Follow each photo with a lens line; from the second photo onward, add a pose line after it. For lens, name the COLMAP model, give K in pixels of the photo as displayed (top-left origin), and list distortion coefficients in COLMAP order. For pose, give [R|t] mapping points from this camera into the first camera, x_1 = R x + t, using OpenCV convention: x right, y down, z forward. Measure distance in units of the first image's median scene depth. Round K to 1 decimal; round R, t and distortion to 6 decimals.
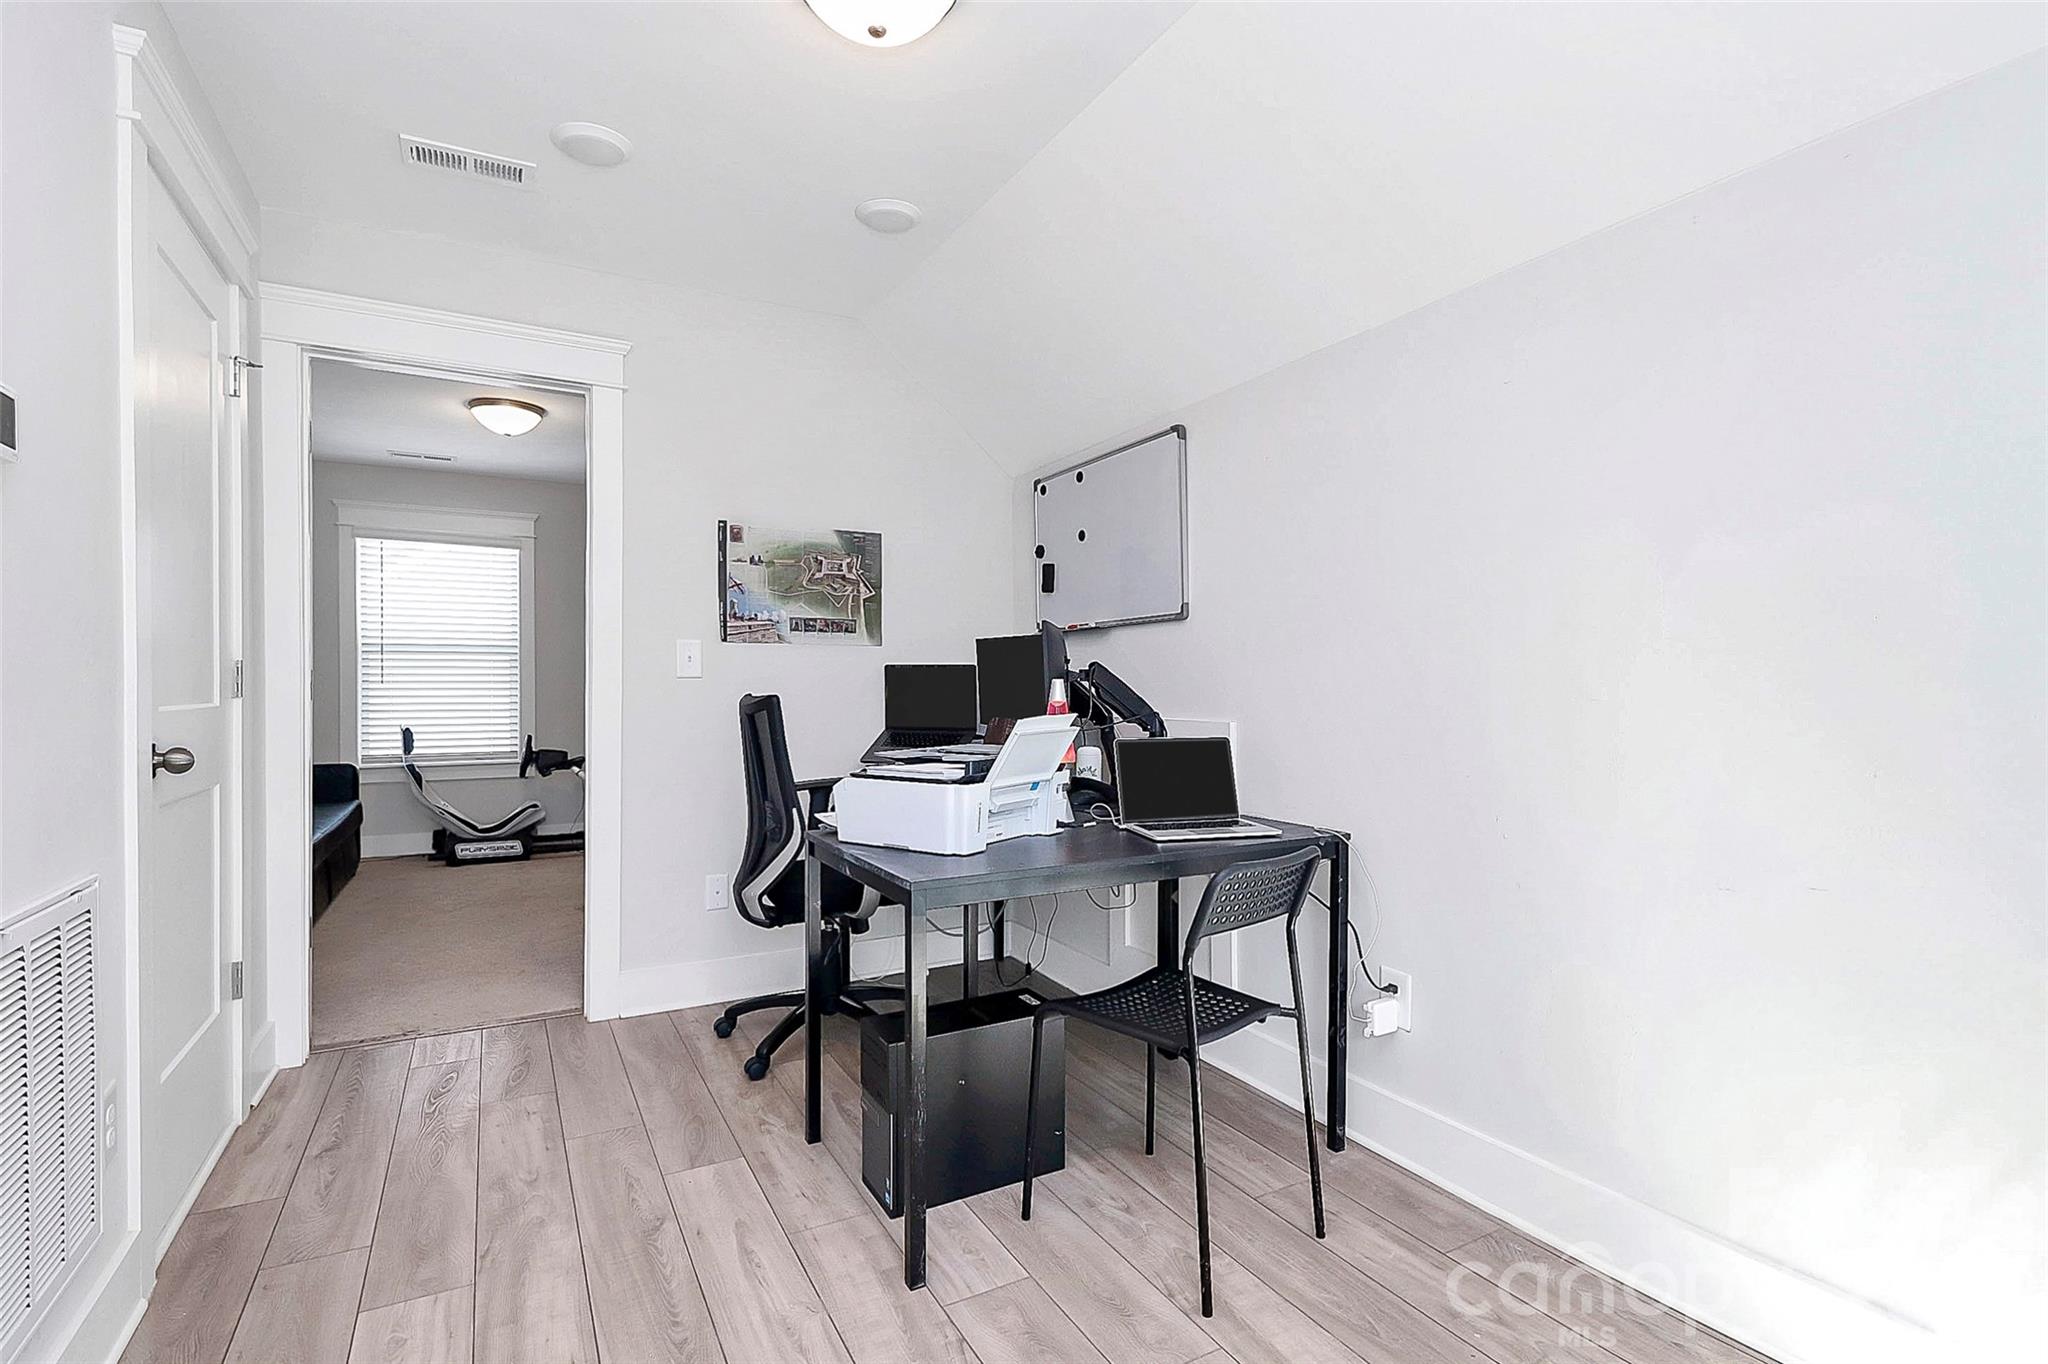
lens RADIAL K [[964.5, 0, 1024.0], [0, 964.5, 682.0], [0, 0, 1]] dist [-0.003448, -0.000501]
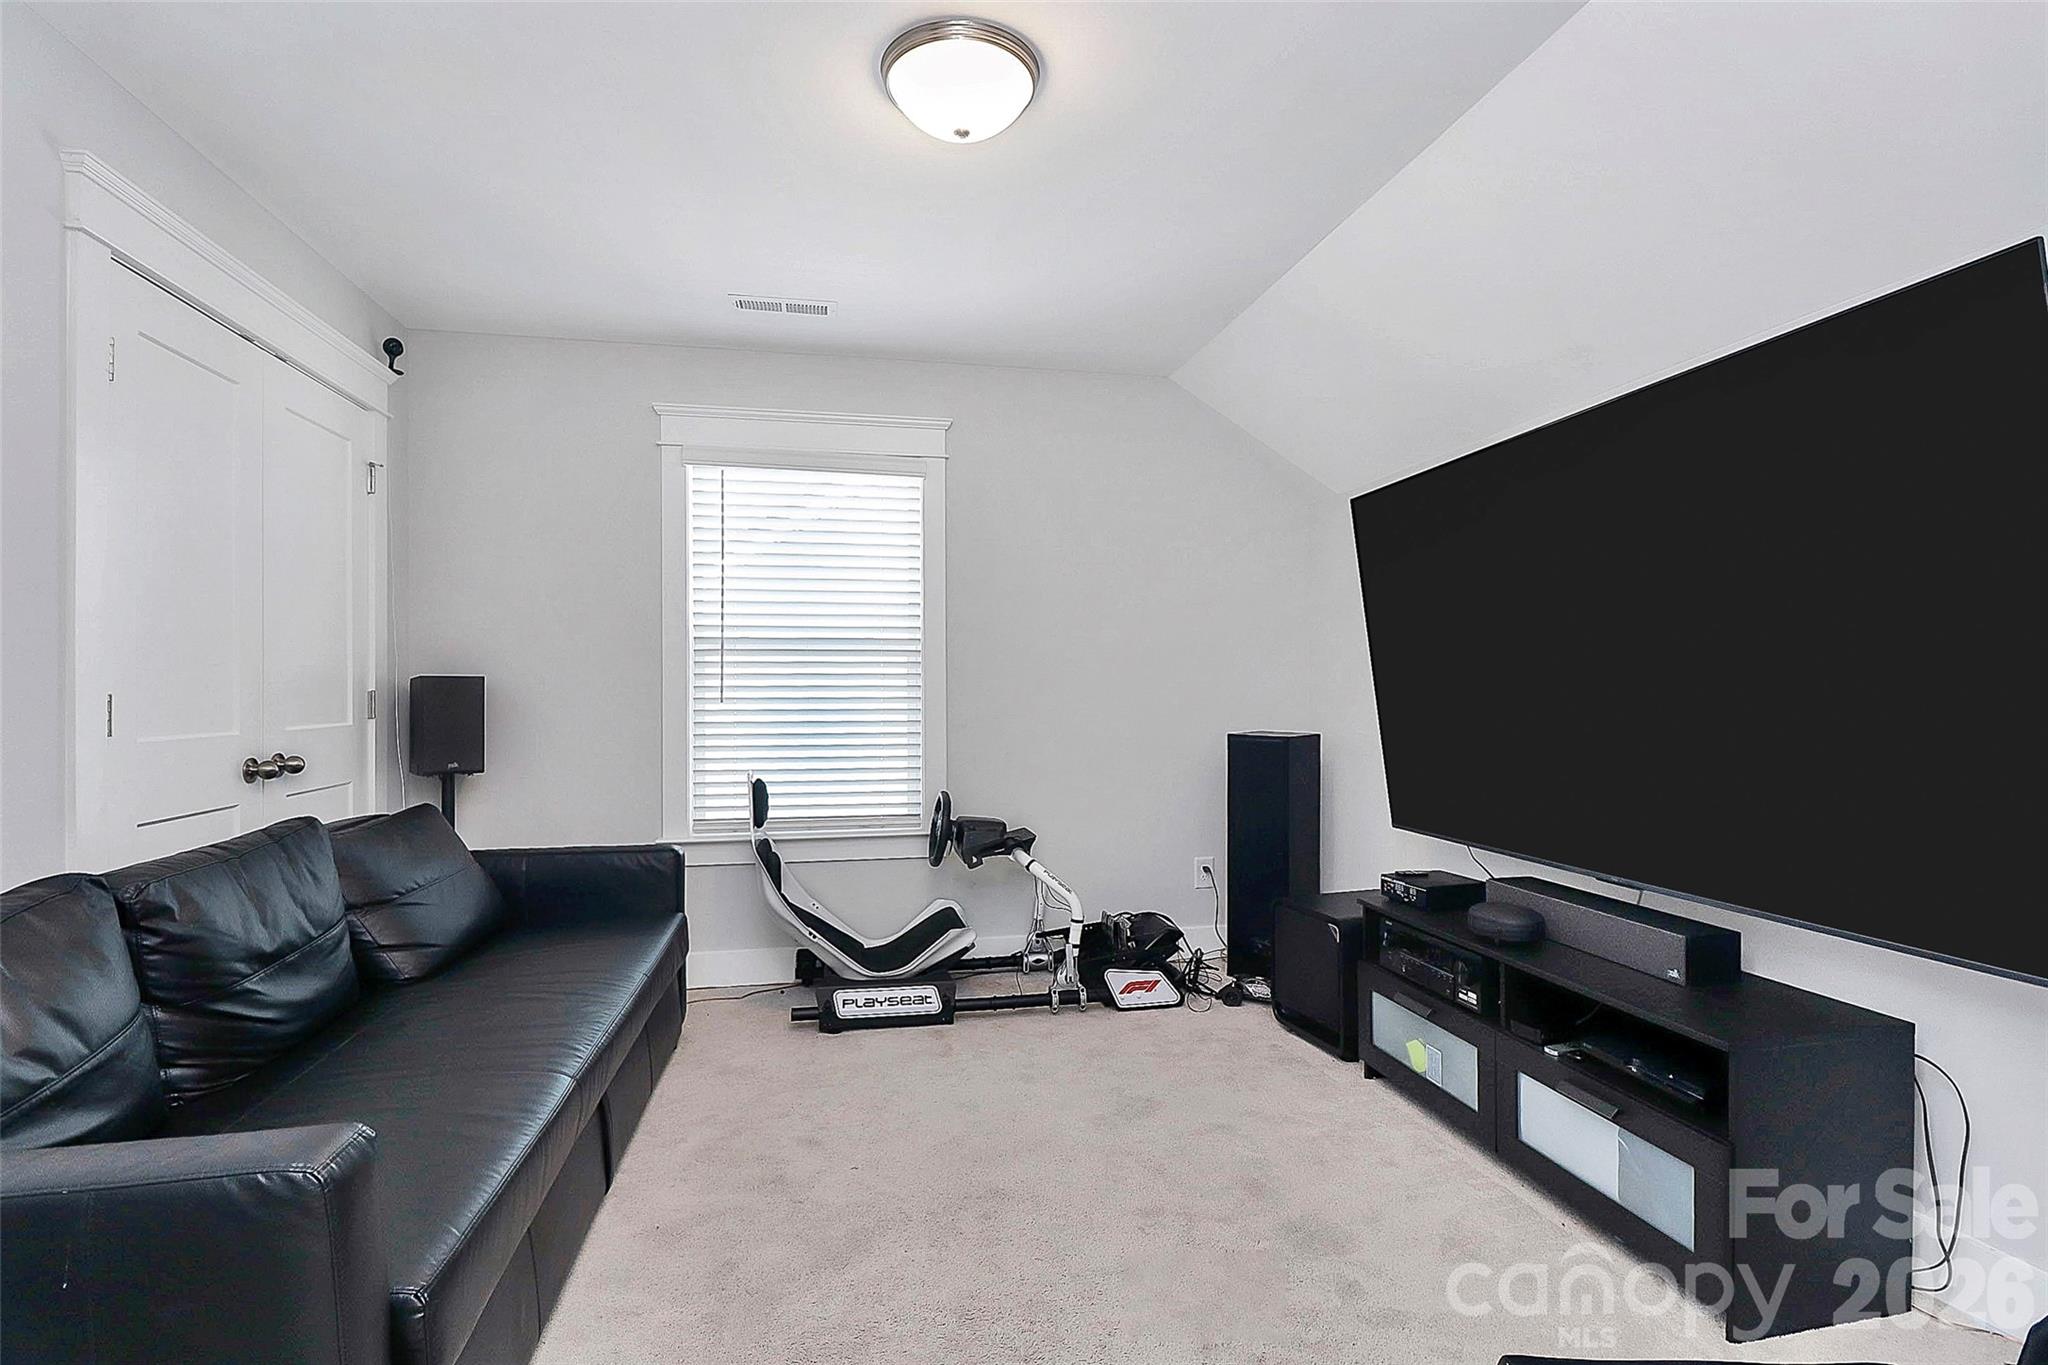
lens RADIAL K [[964.5, 0, 1024.0], [0, 964.5, 682.5], [0, 0, 1]] dist [-0.003448, -0.000501]
pose [[0.953786, -0.004811, -0.300448, -0.303942], [0.001595, 0.999939, -0.010950, -0.003851], [0.300483, 0.009965, 0.953735, 0.479204]]
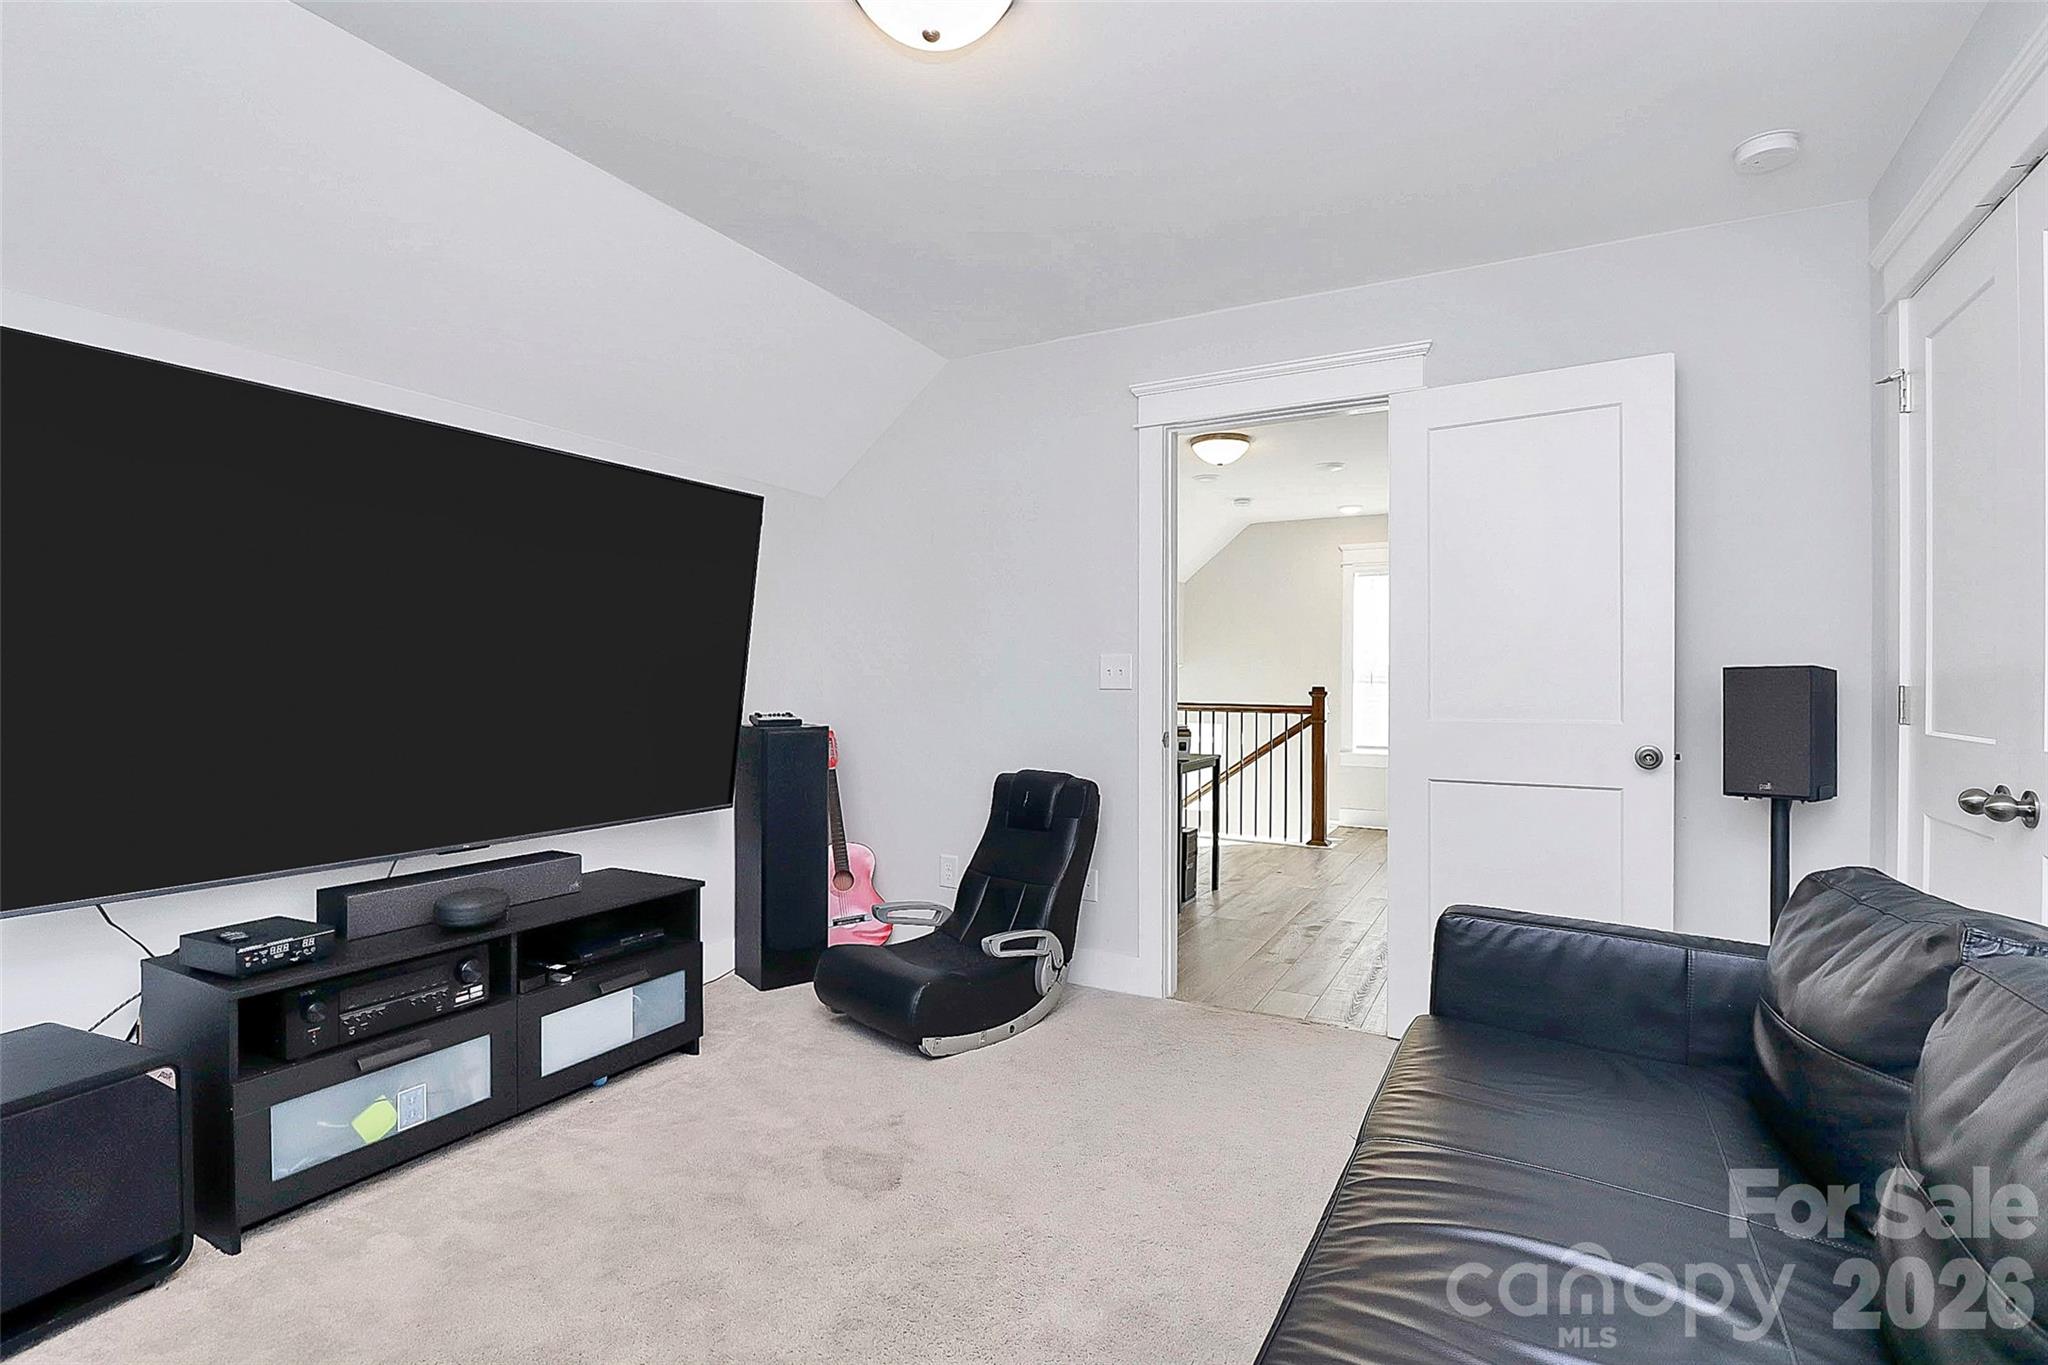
lens RADIAL K [[964.5, 0, 1024.0], [0, 964.5, 682.5], [0, 0, 1]] dist [-0.003448, -0.000501]
pose [[-0.531009, -0.005525, 0.847348, -0.684150], [0.001636, 0.999970, 0.007545, -0.003769], [-0.847365, 0.005393, -0.530984, 0.926506]]
